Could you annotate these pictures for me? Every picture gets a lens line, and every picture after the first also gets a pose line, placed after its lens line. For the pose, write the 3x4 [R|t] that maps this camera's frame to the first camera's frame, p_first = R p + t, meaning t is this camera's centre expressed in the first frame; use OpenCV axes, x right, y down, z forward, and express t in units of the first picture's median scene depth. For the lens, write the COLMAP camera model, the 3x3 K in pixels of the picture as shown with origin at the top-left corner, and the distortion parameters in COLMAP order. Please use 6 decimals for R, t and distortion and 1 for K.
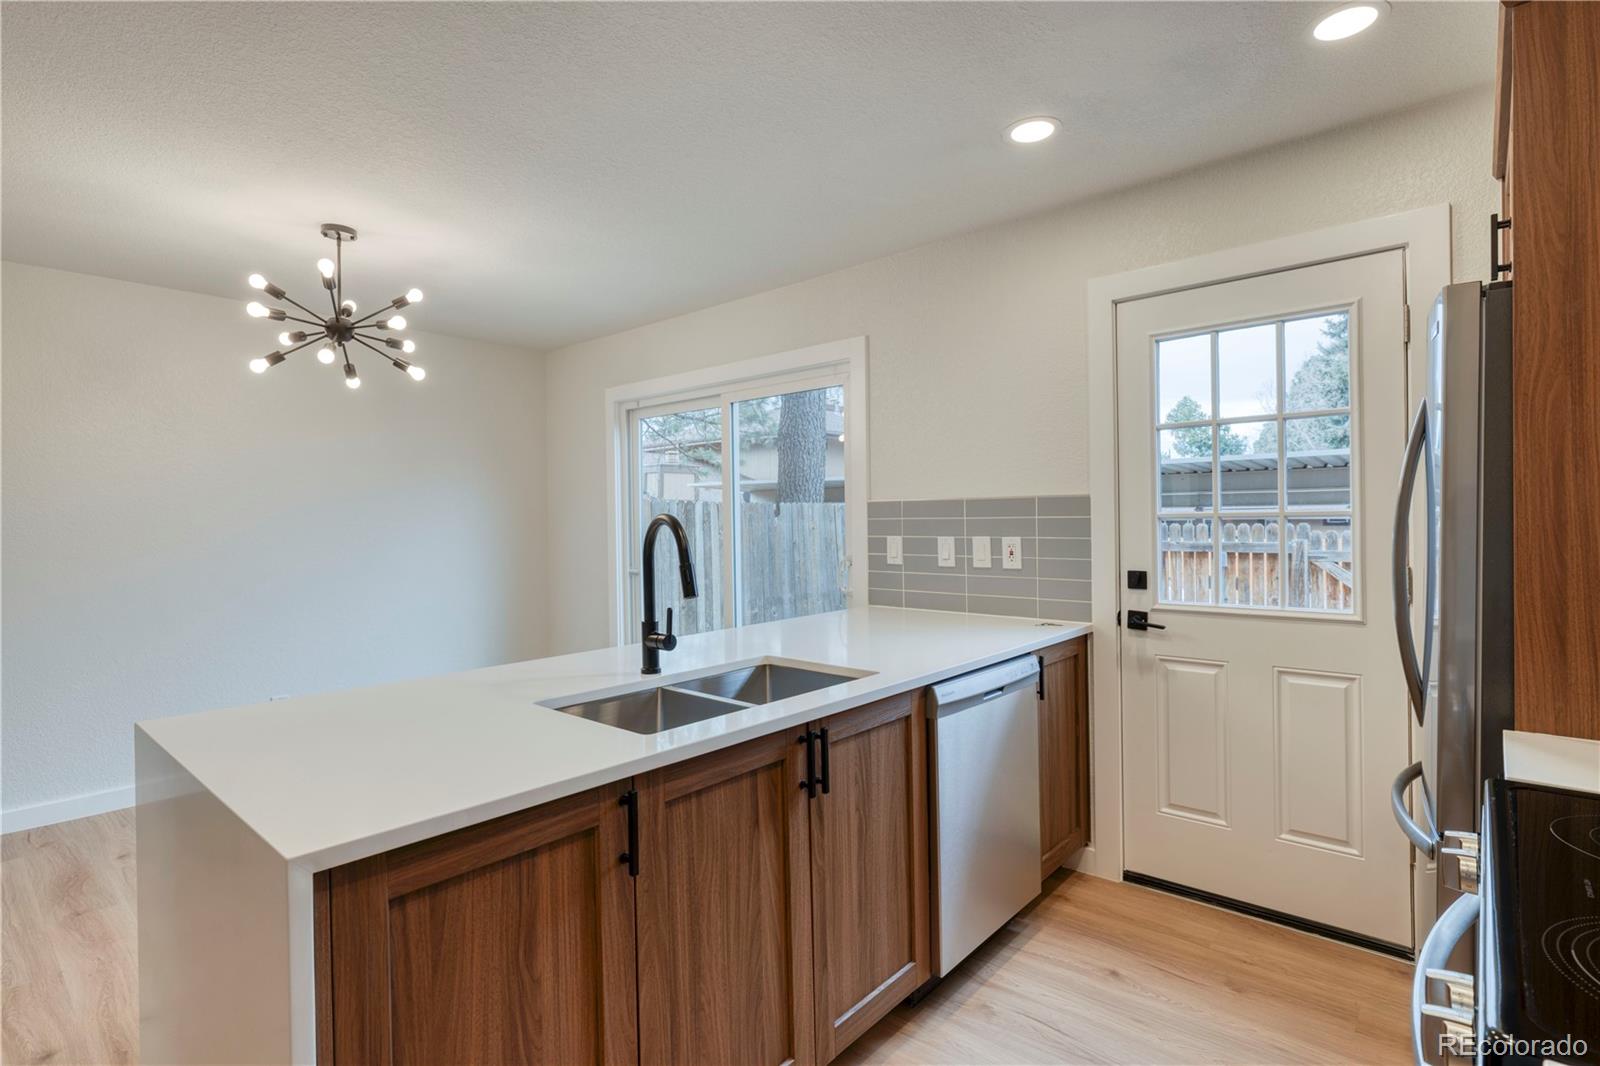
lens RADIAL K [[771.1, 0, 808.5], [0, 771.1, 524.1], [0, 0, 1]] dist [-0.002194, 0.000654]
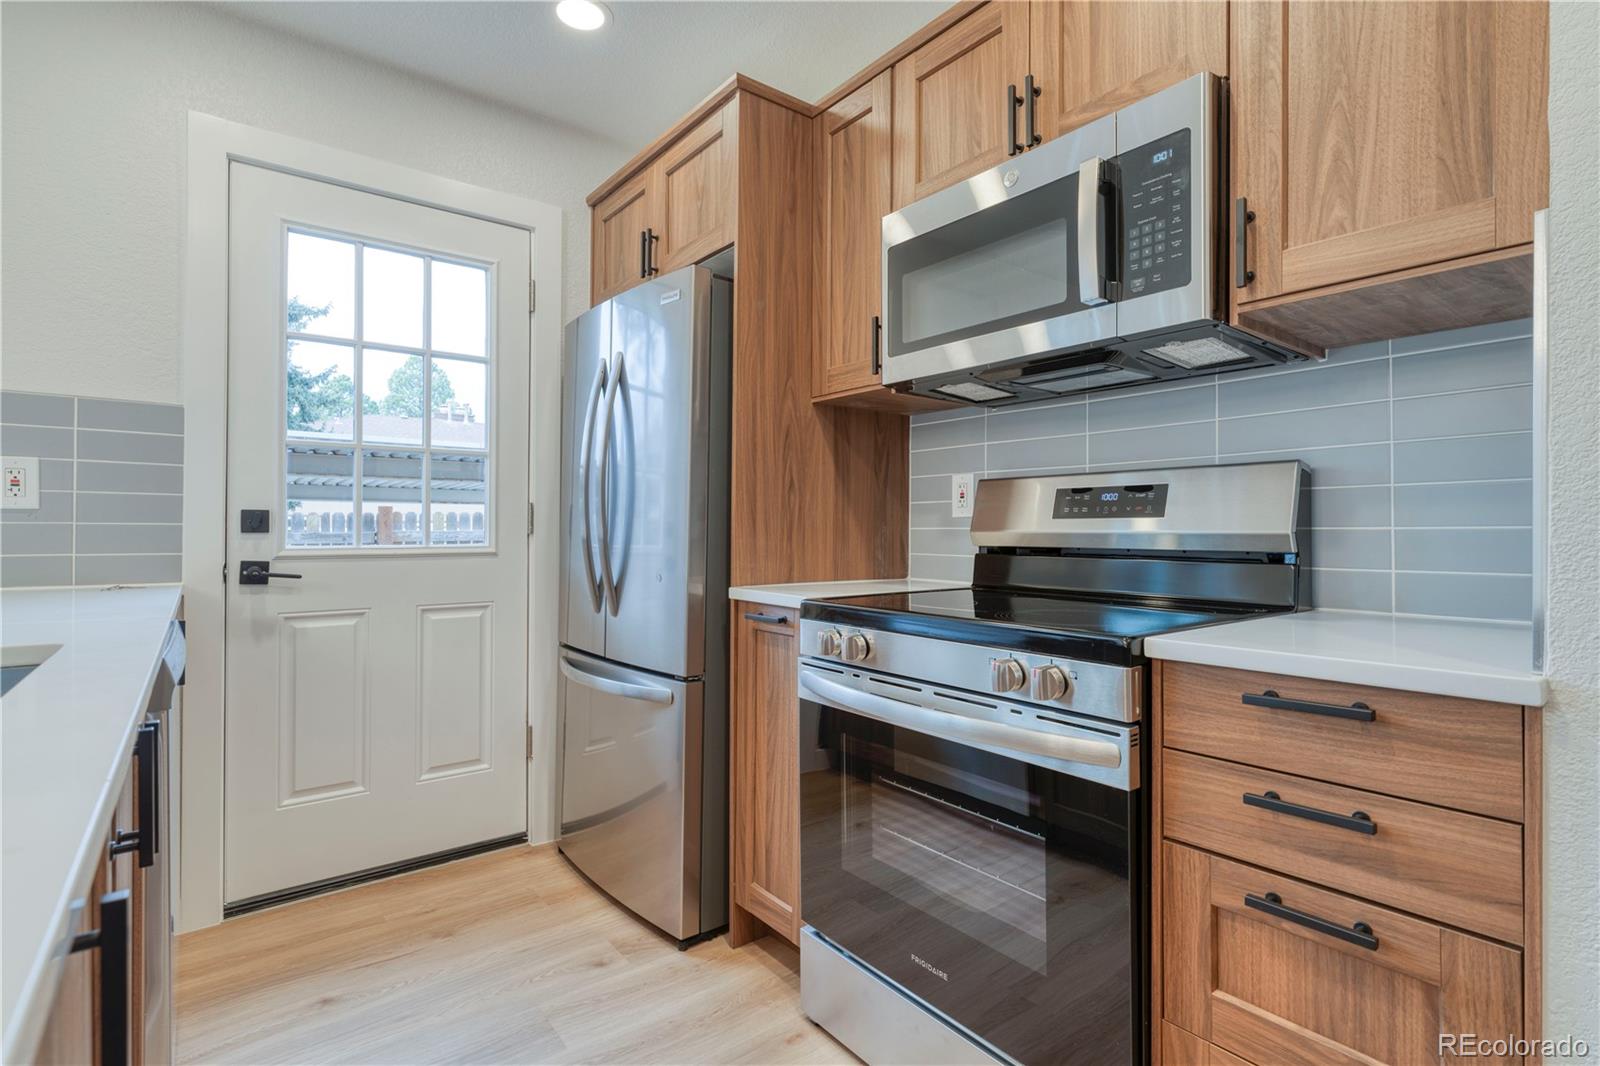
lens RADIAL K [[771.1, 0, 805.0], [0, 771.1, 521.4], [0, 0, 1]] dist [-0.002194, 0.000654]
pose [[0.190375, 0.020192, 0.981504, -0.227758], [-0.000135, 0.999789, -0.020542, 0.084653], [-0.981711, 0.003778, 0.190337, 0.286760]]
